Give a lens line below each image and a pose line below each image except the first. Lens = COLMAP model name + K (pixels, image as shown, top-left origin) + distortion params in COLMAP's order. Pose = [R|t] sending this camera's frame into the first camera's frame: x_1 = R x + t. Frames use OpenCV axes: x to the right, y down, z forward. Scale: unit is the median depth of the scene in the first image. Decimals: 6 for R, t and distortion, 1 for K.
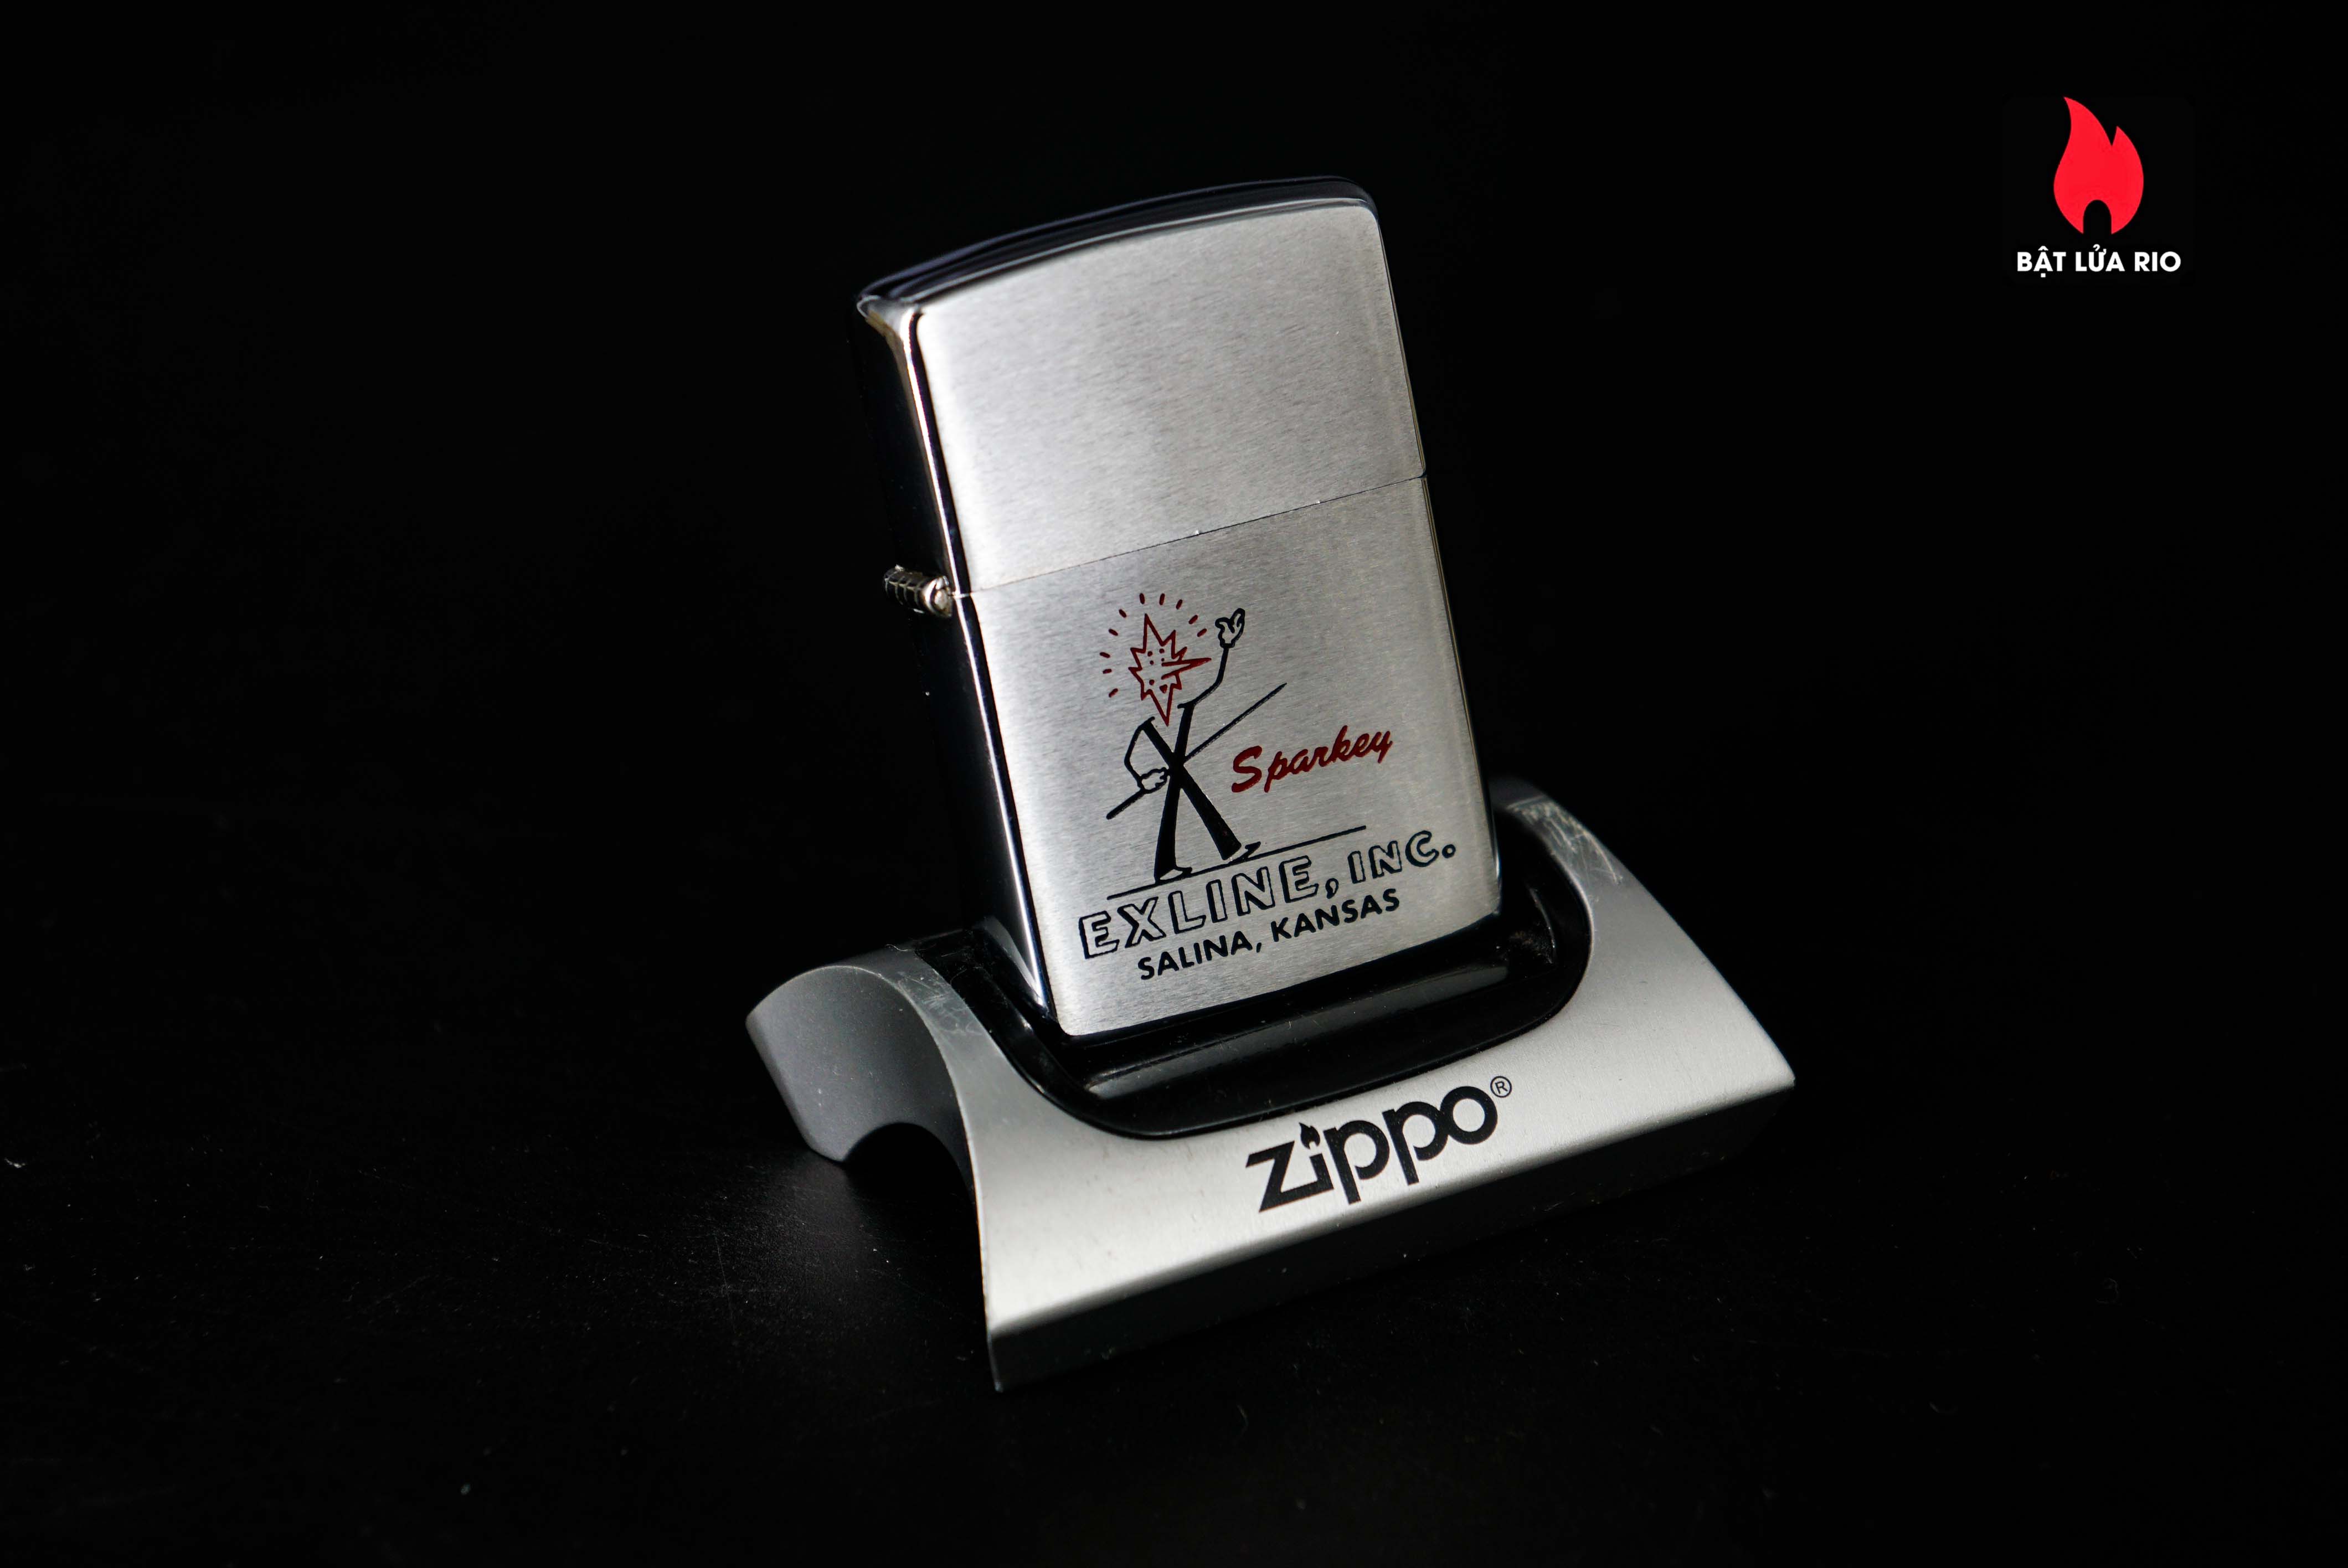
lens RADIAL K [[5645.6, 0, 1174.0], [0, 5645.6, 784.0], [0, 0, 1]] dist [0.256764, -0.083512]
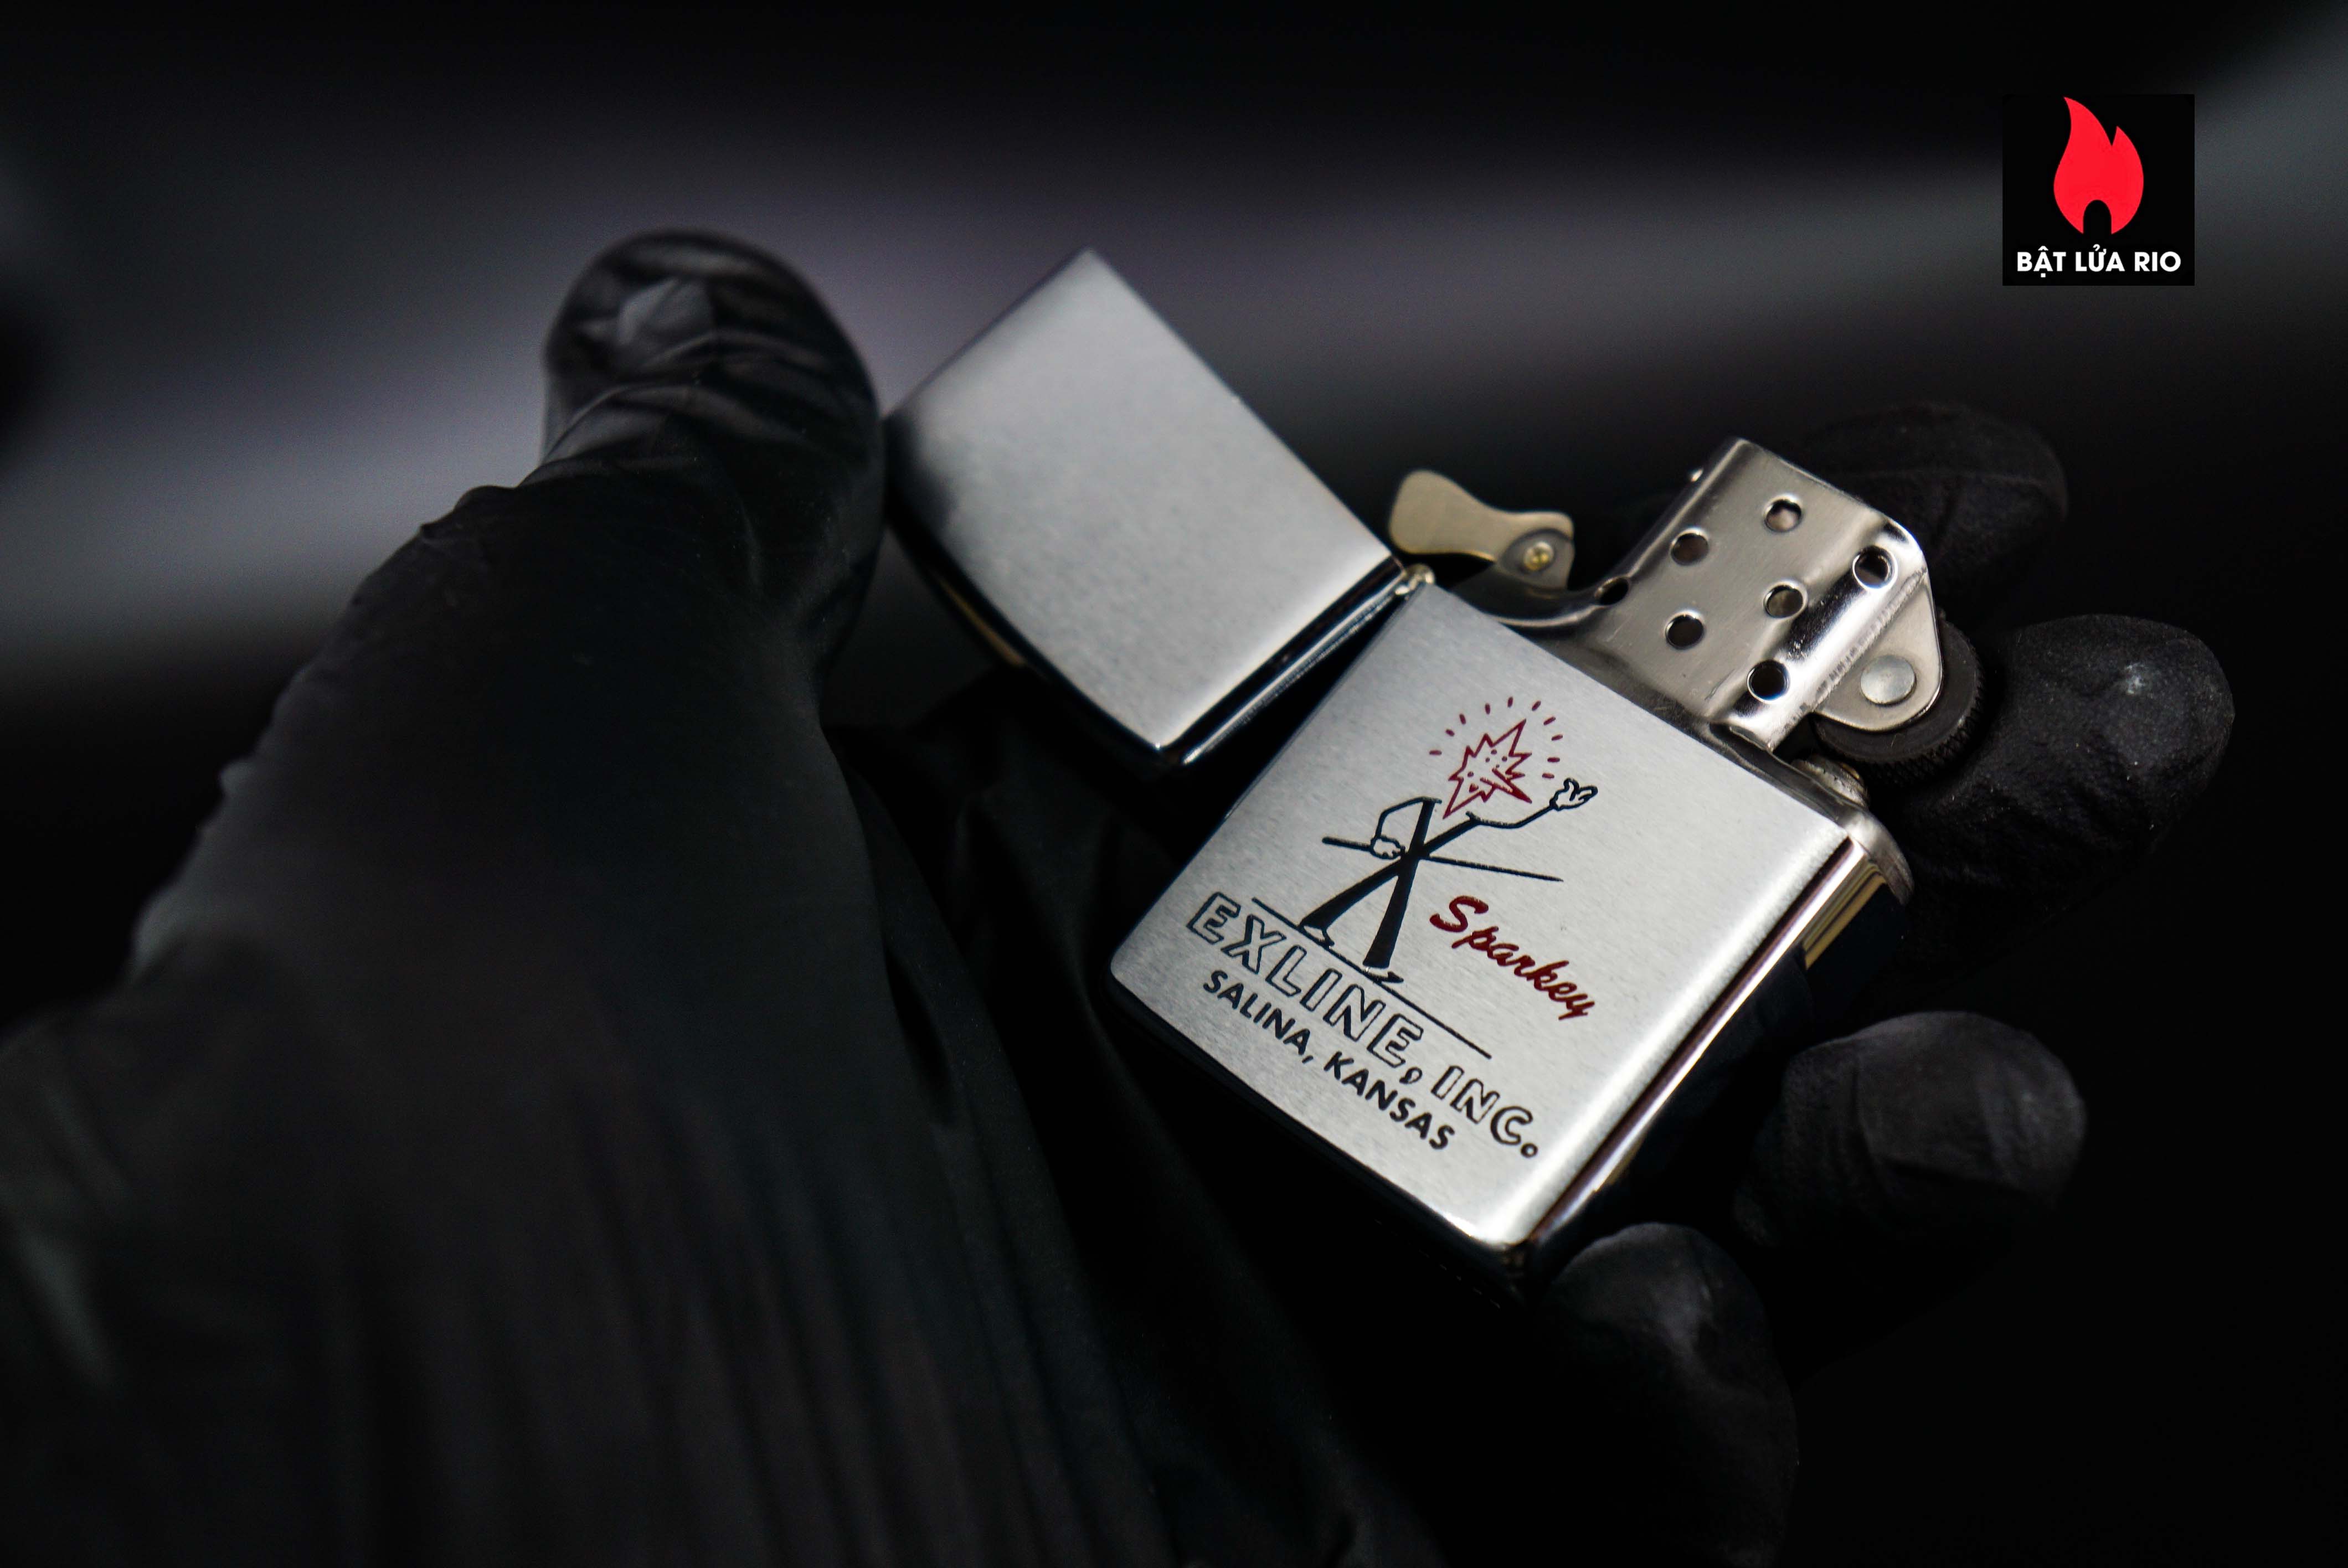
lens RADIAL K [[5645.6, 0, 1174.0], [0, 5645.6, 784.0], [0, 0, 1]] dist [0.256764, -0.083512]
pose [[0.385998, 0.373908, -0.843326, 0.715861], [-0.822603, 0.553271, -0.131207, 0.135283], [0.417529, 0.744368, 0.521139, 0.518102]]
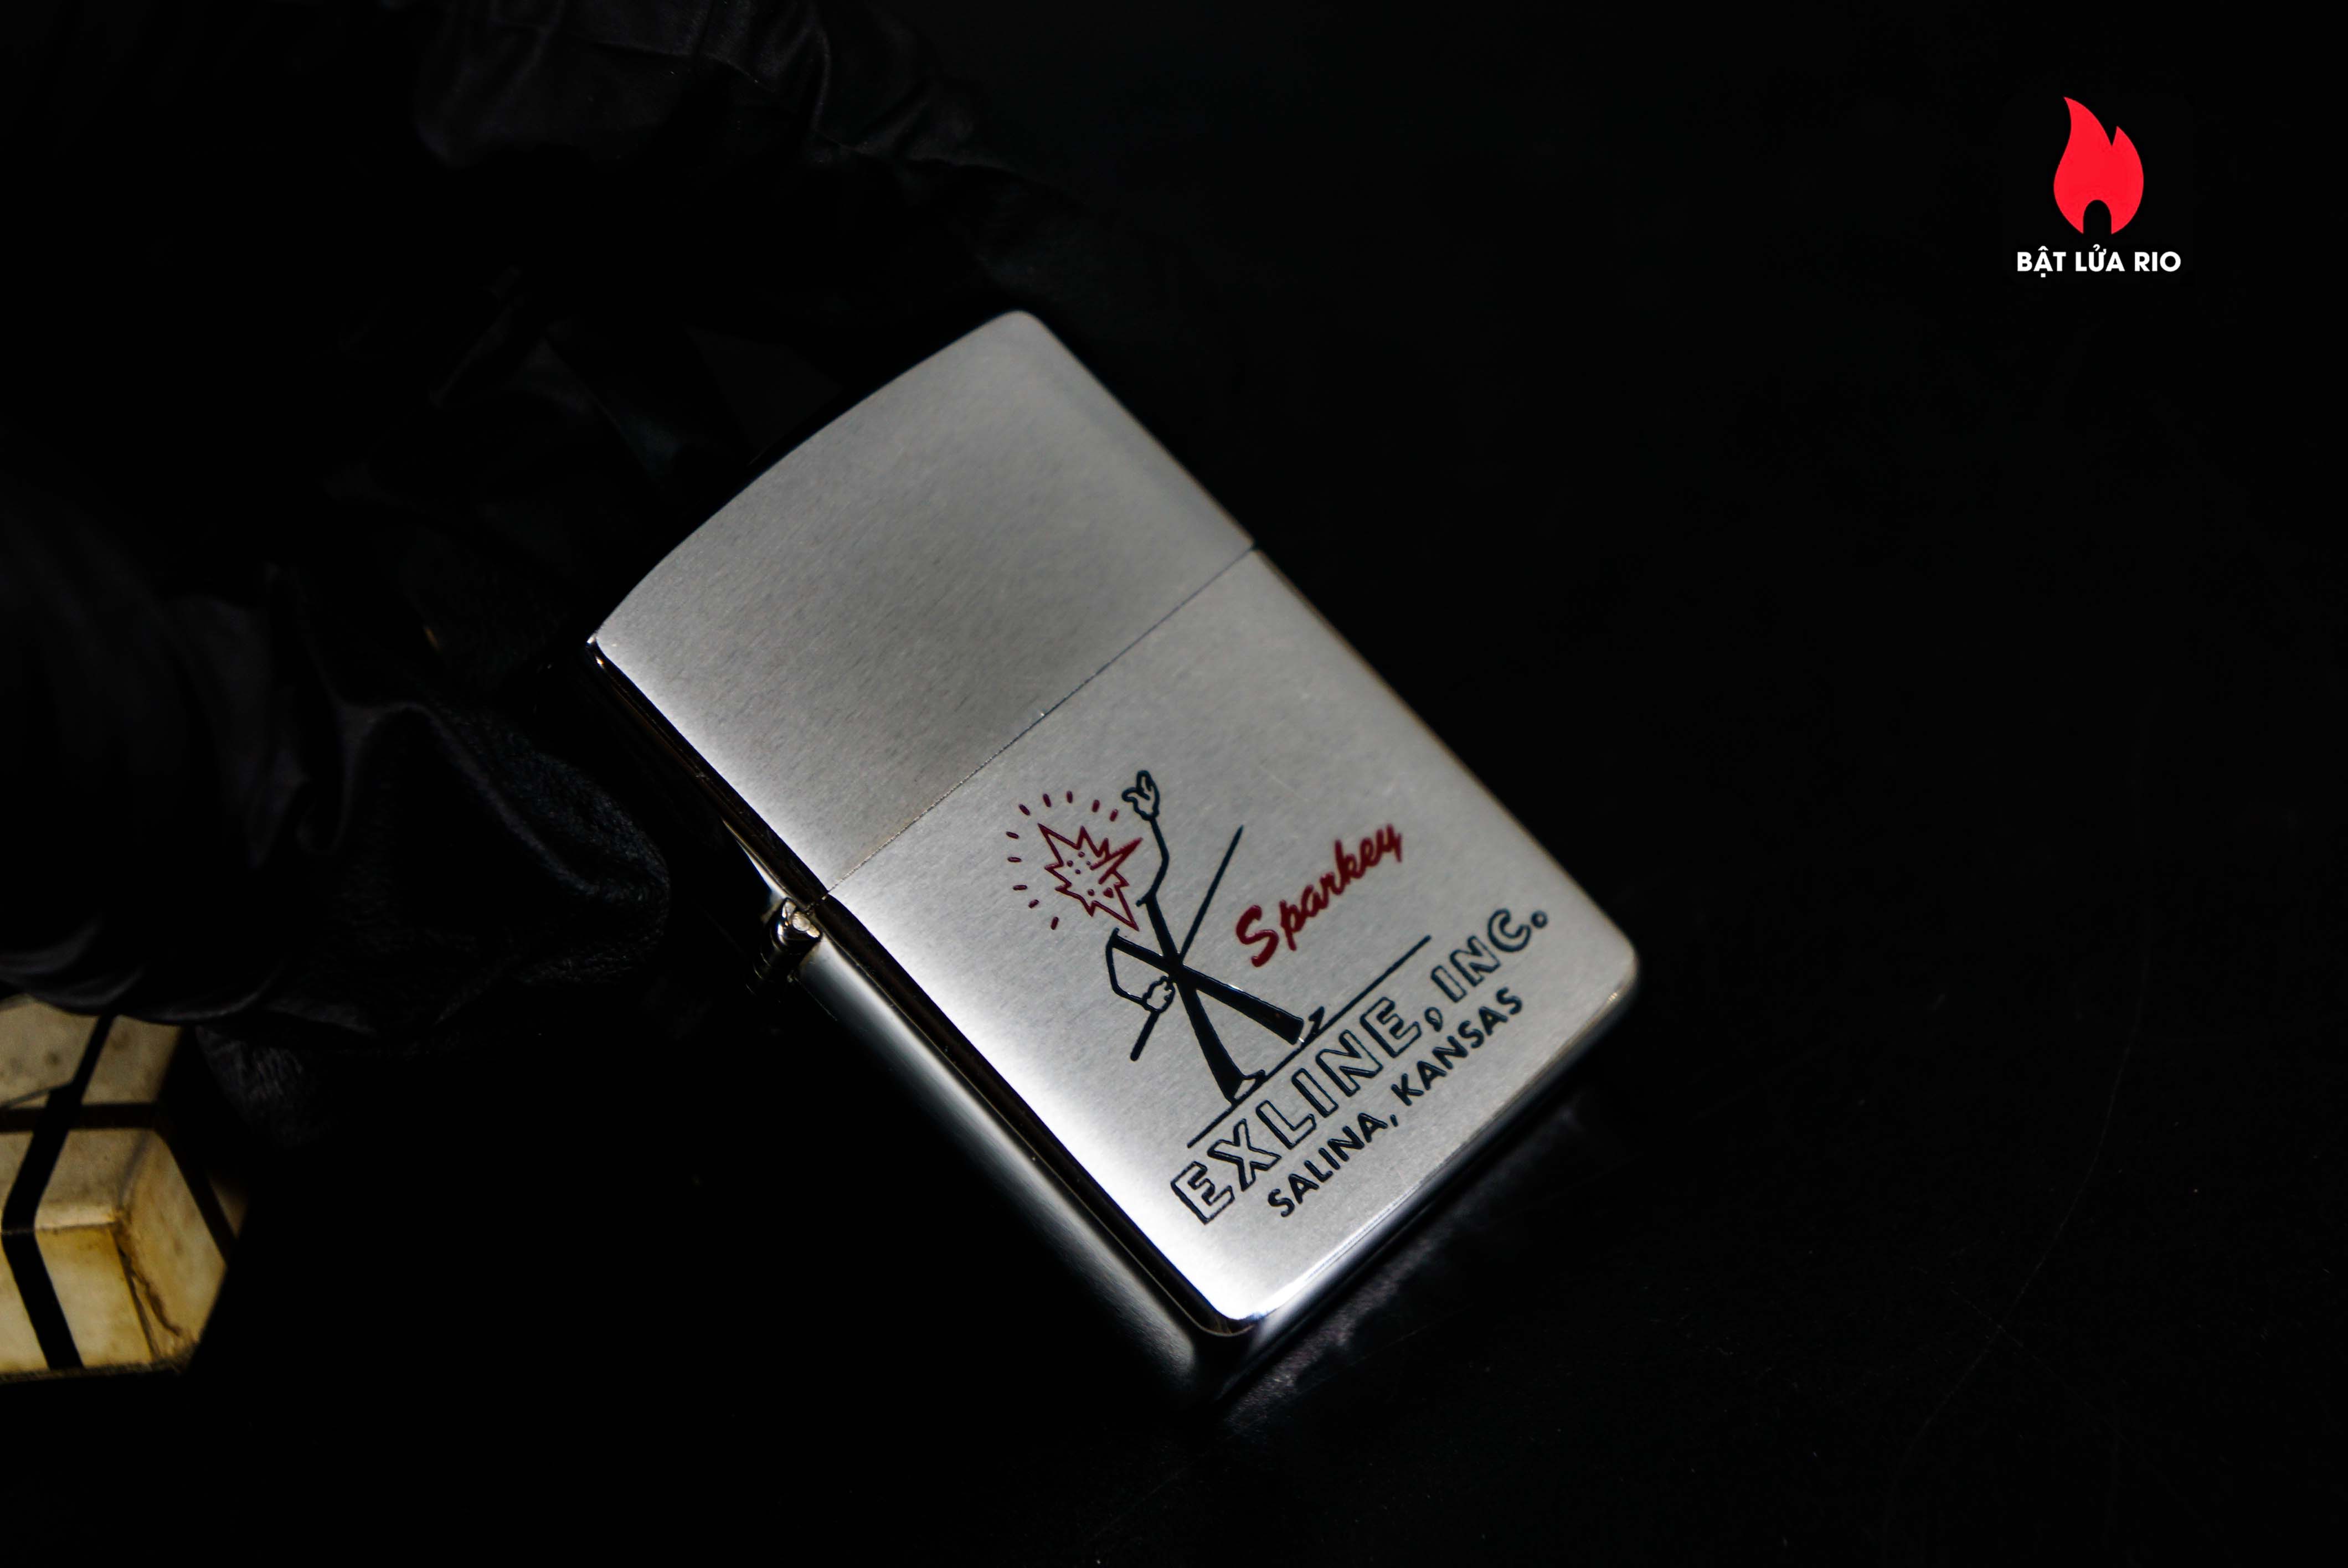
lens RADIAL K [[5645.6, 0, 1174.0], [0, 5645.6, 784.0], [0, 0, 1]] dist [0.256764, -0.083512]
pose [[0.847419, -0.521724, 0.098410, -0.063408], [0.522352, 0.786113, -0.330416, 0.235101], [0.095025, 0.331406, 0.938691, 0.252280]]
